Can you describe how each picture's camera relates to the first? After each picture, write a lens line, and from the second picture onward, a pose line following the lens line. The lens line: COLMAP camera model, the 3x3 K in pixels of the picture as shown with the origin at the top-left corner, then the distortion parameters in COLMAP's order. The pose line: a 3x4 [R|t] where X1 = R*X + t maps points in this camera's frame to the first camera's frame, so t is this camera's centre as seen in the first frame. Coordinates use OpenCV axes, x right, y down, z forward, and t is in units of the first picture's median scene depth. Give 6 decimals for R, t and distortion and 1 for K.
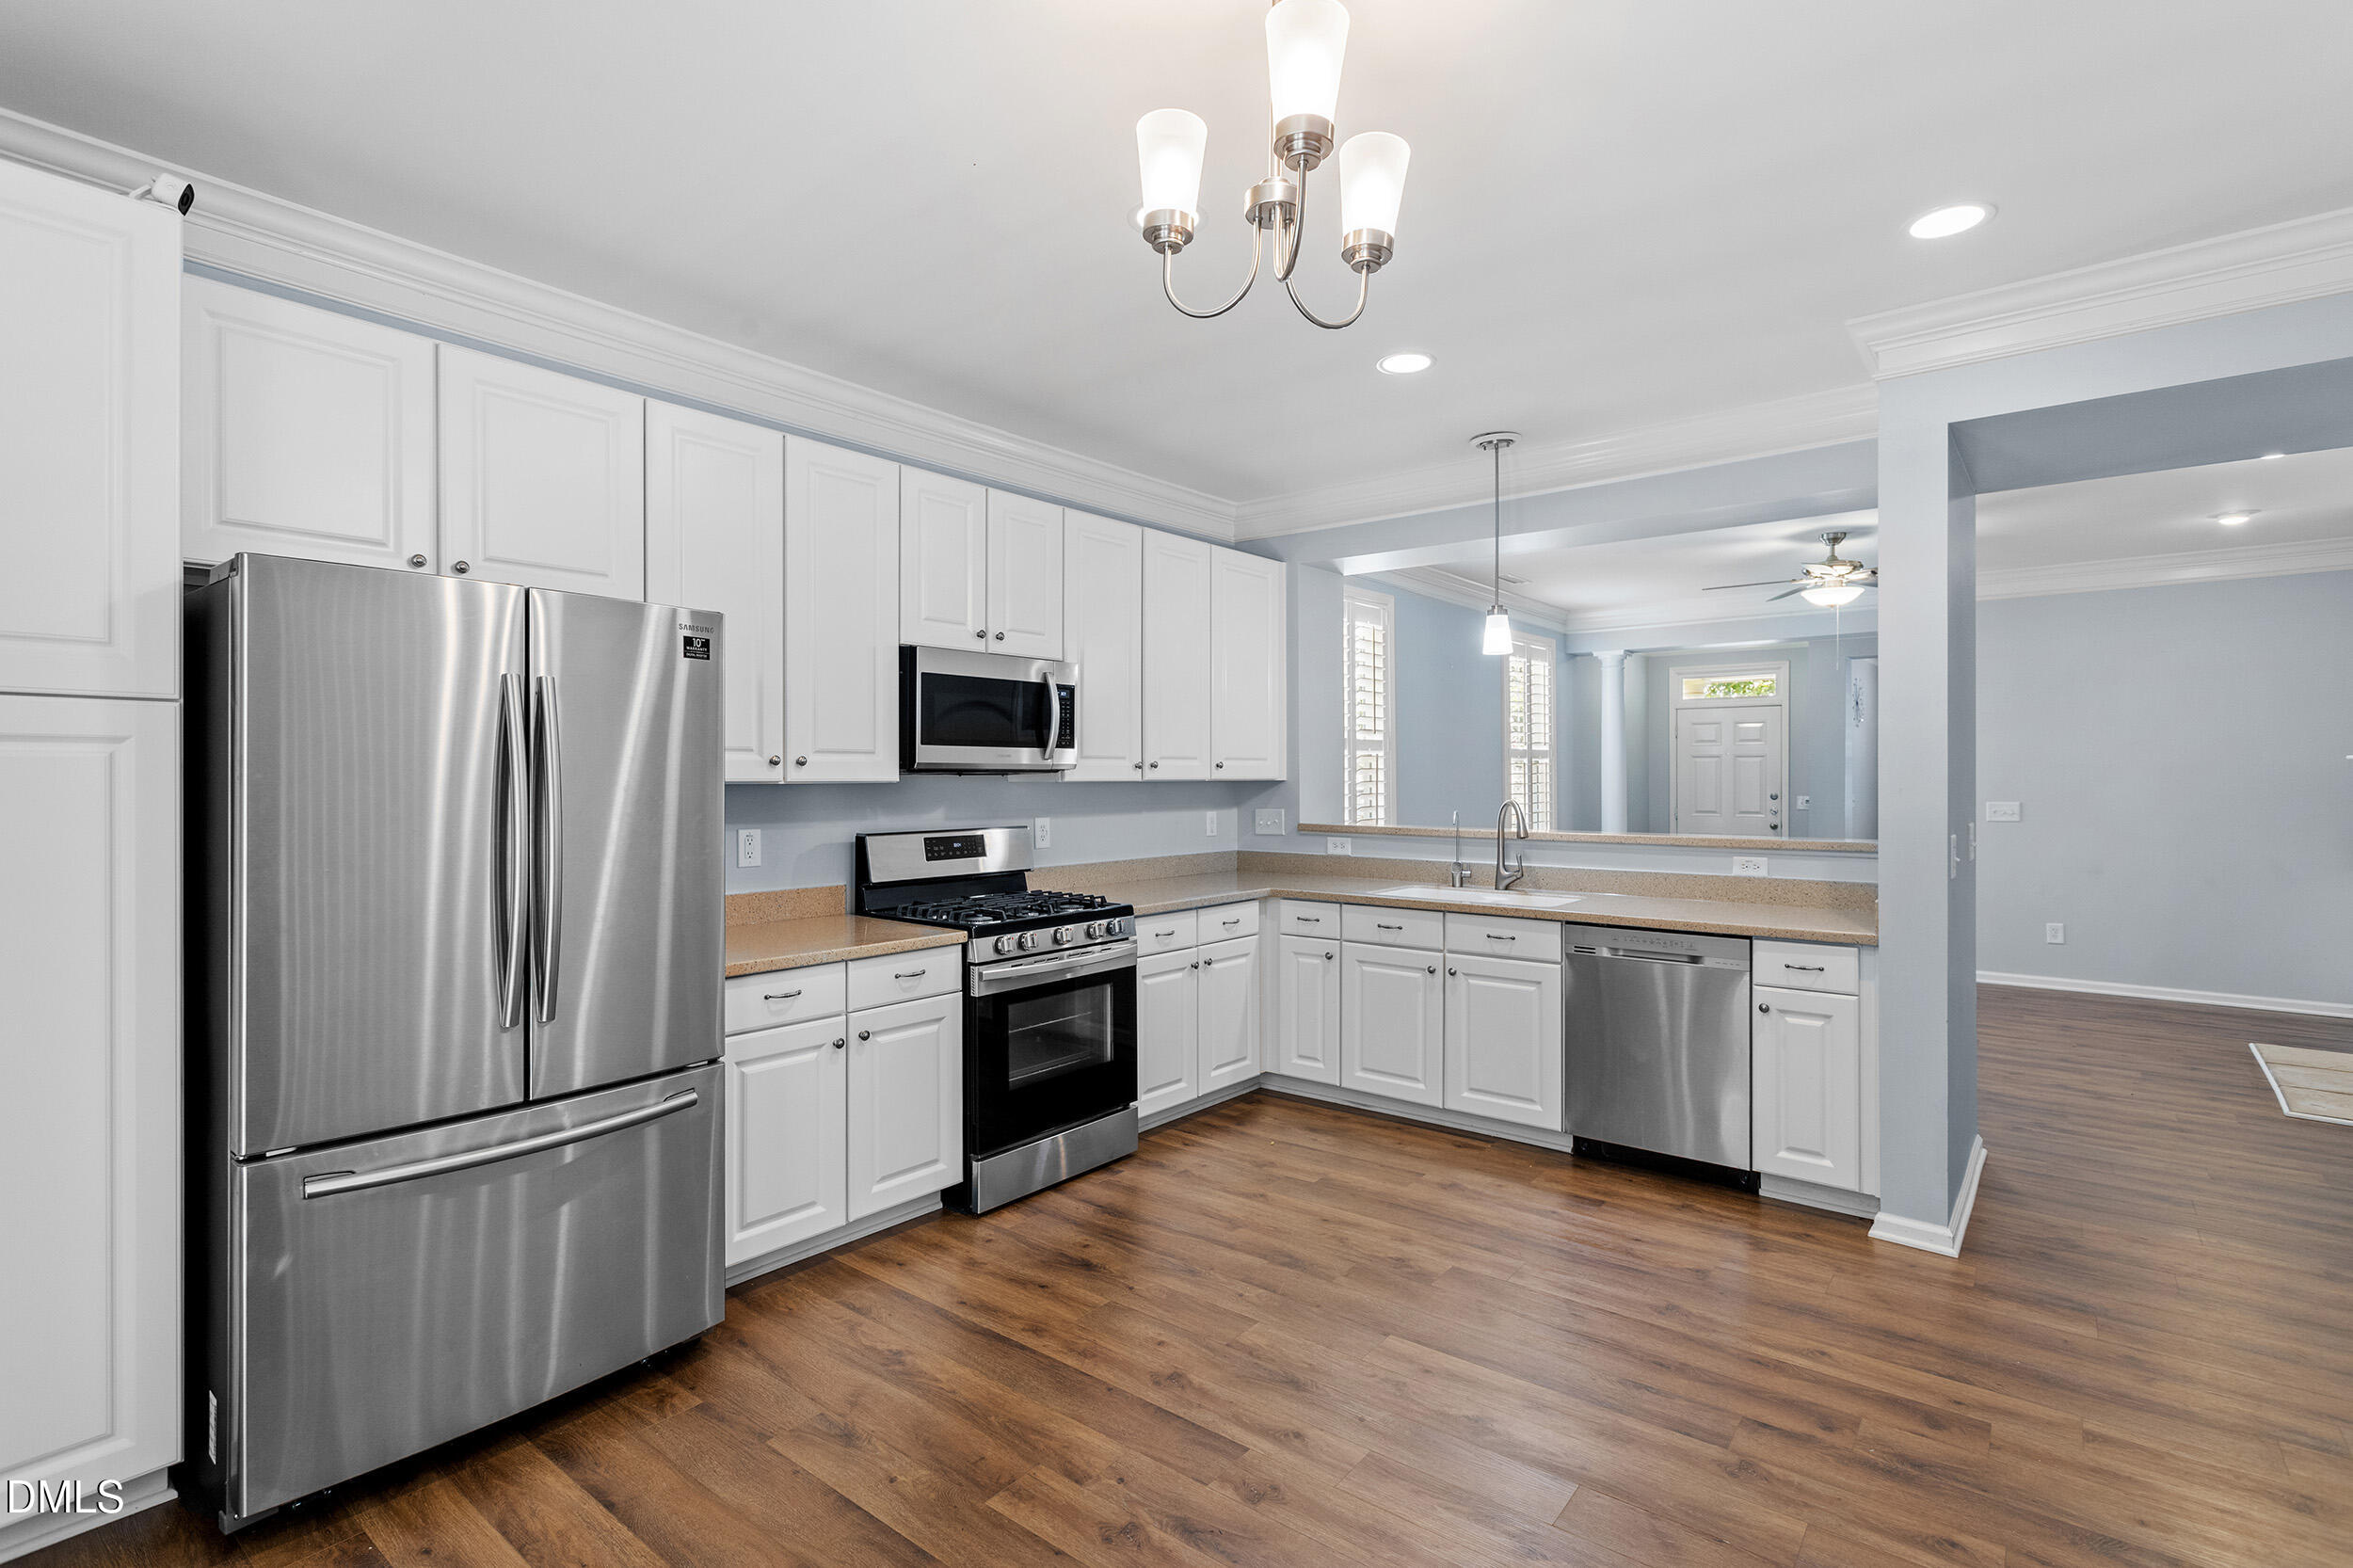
lens RADIAL K [[1115.5, 0, 1176.5], [0, 1115.5, 784.0], [0, 0, 1]] dist [0.000635, 0.000395]
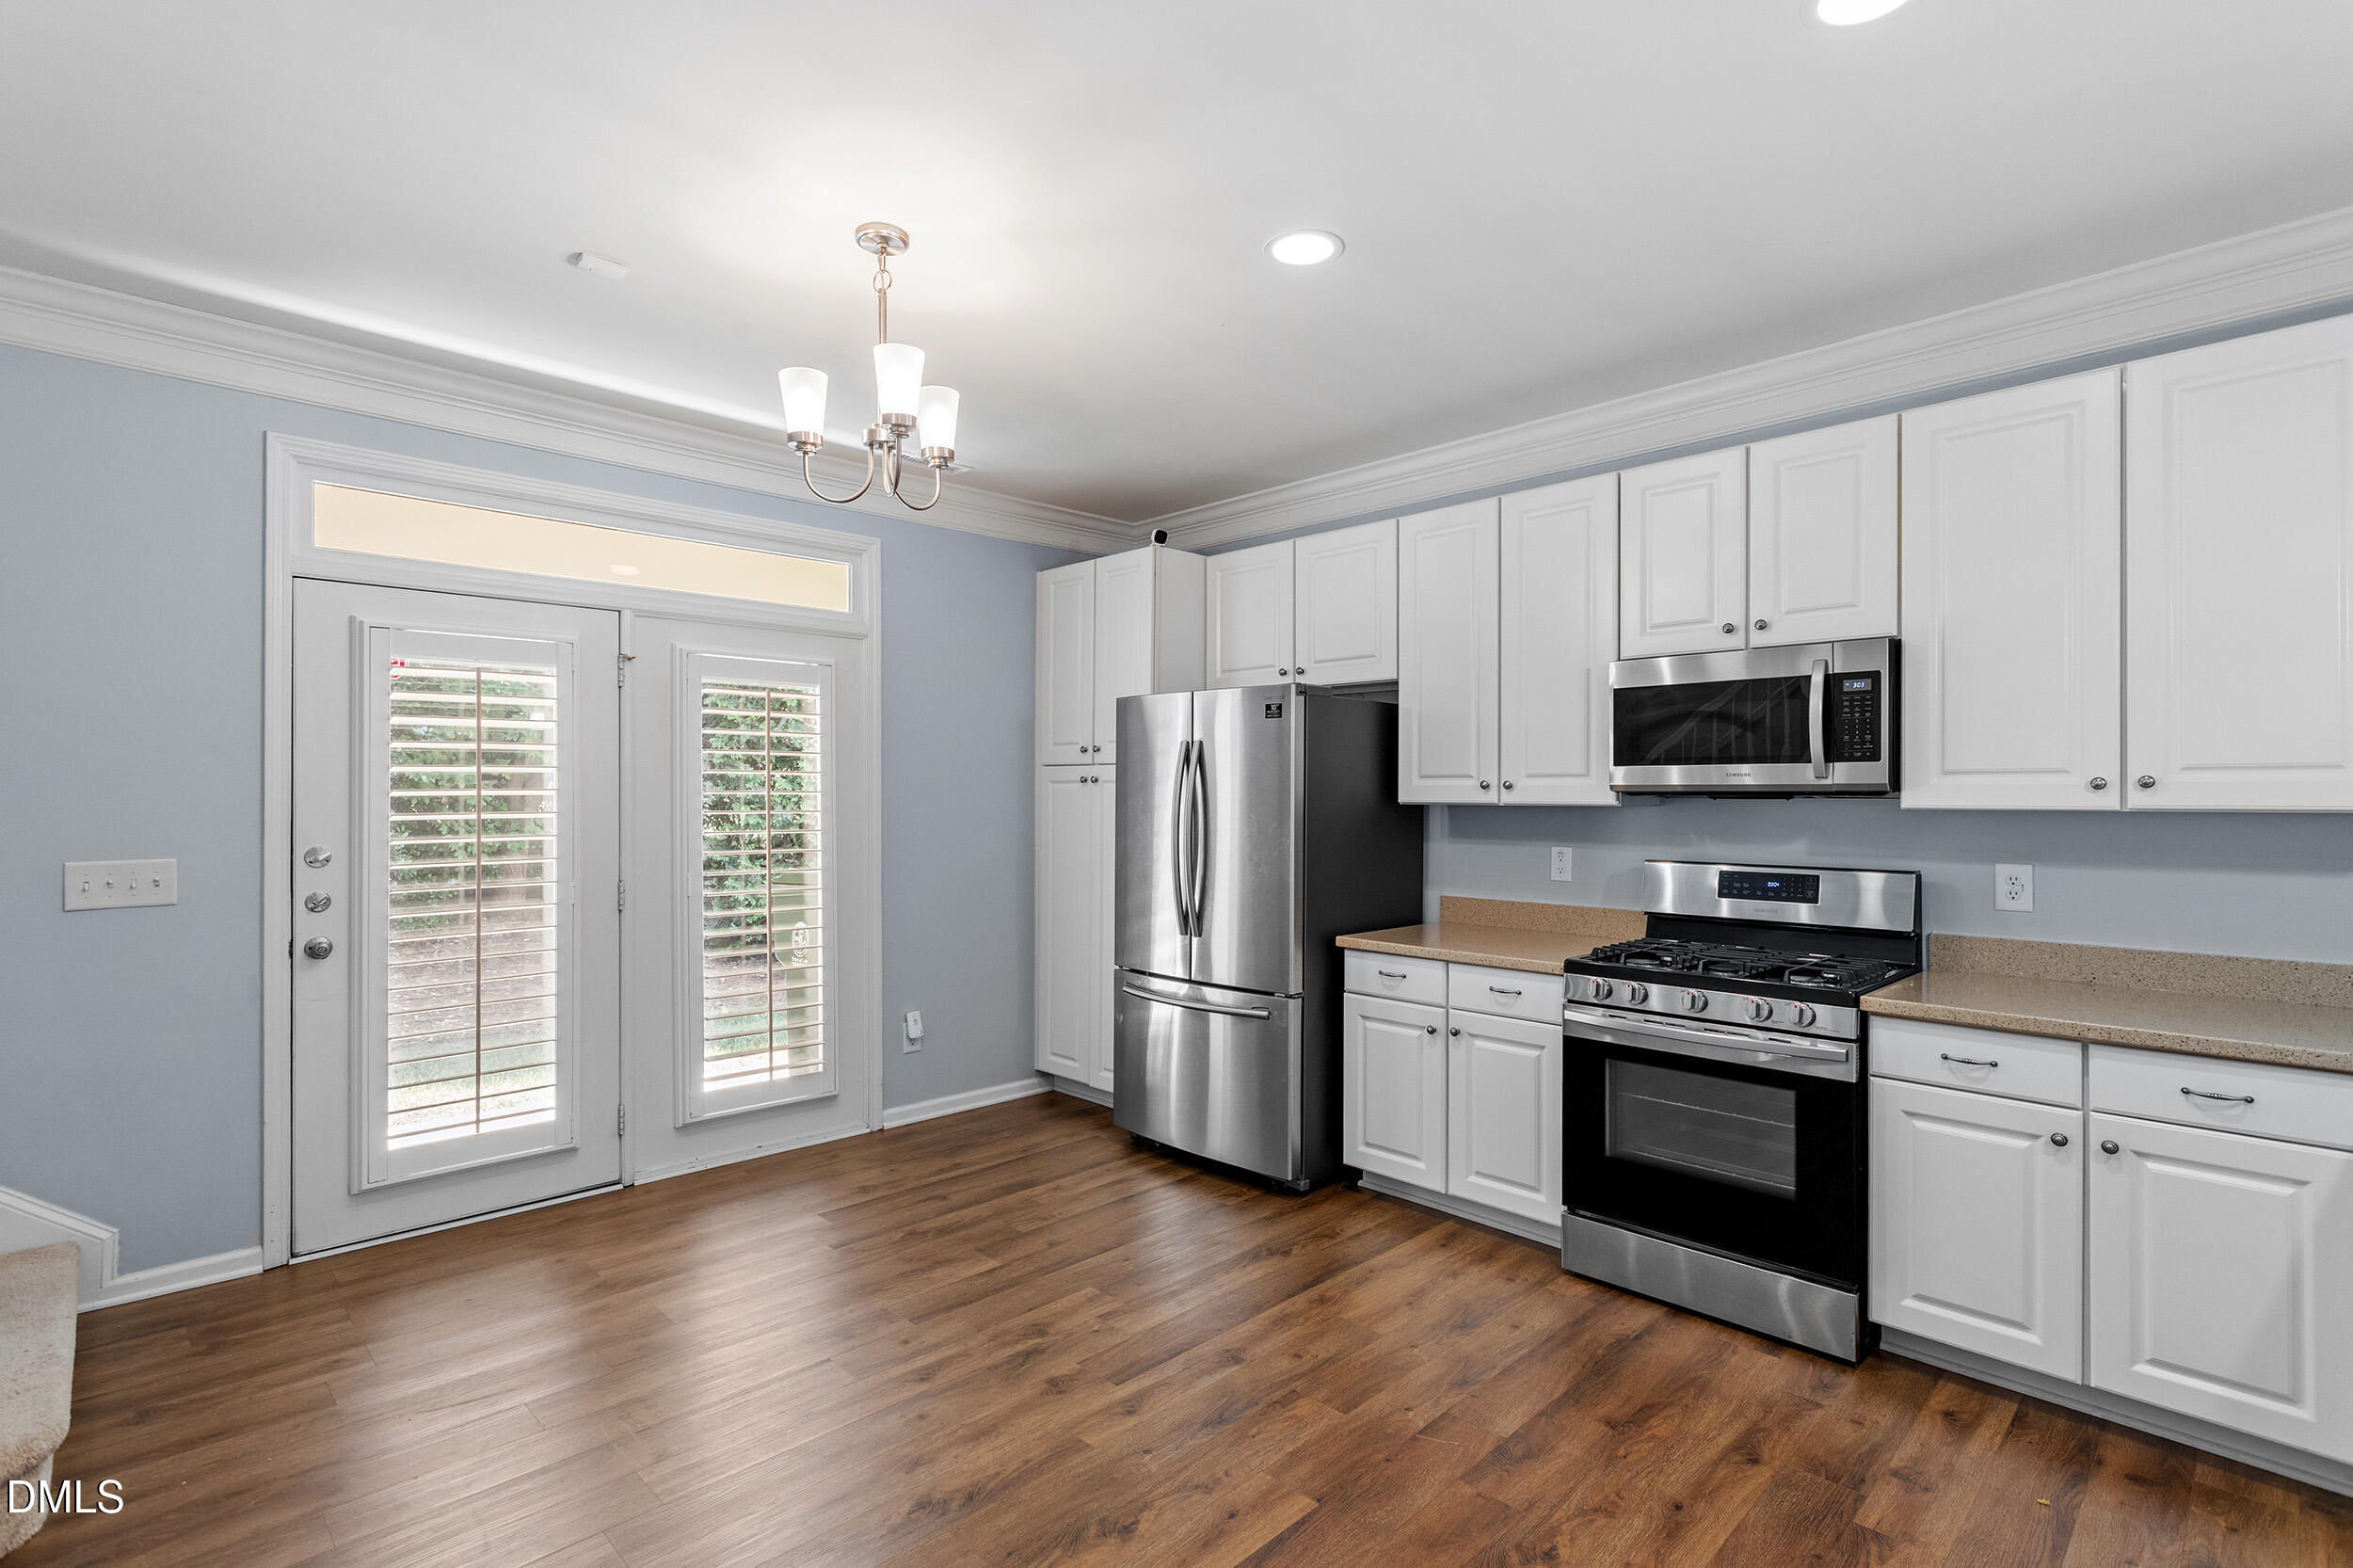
lens RADIAL K [[1115.5, 0, 1176.5], [0, 1115.5, 784.0], [0, 0, 1]] dist [0.000635, 0.000395]
pose [[-0.123255, -0.011940, -0.992303, 0.631562], [-0.012226, 0.999870, -0.010512, -0.004498], [0.992300, 0.010836, -0.123385, 0.629992]]
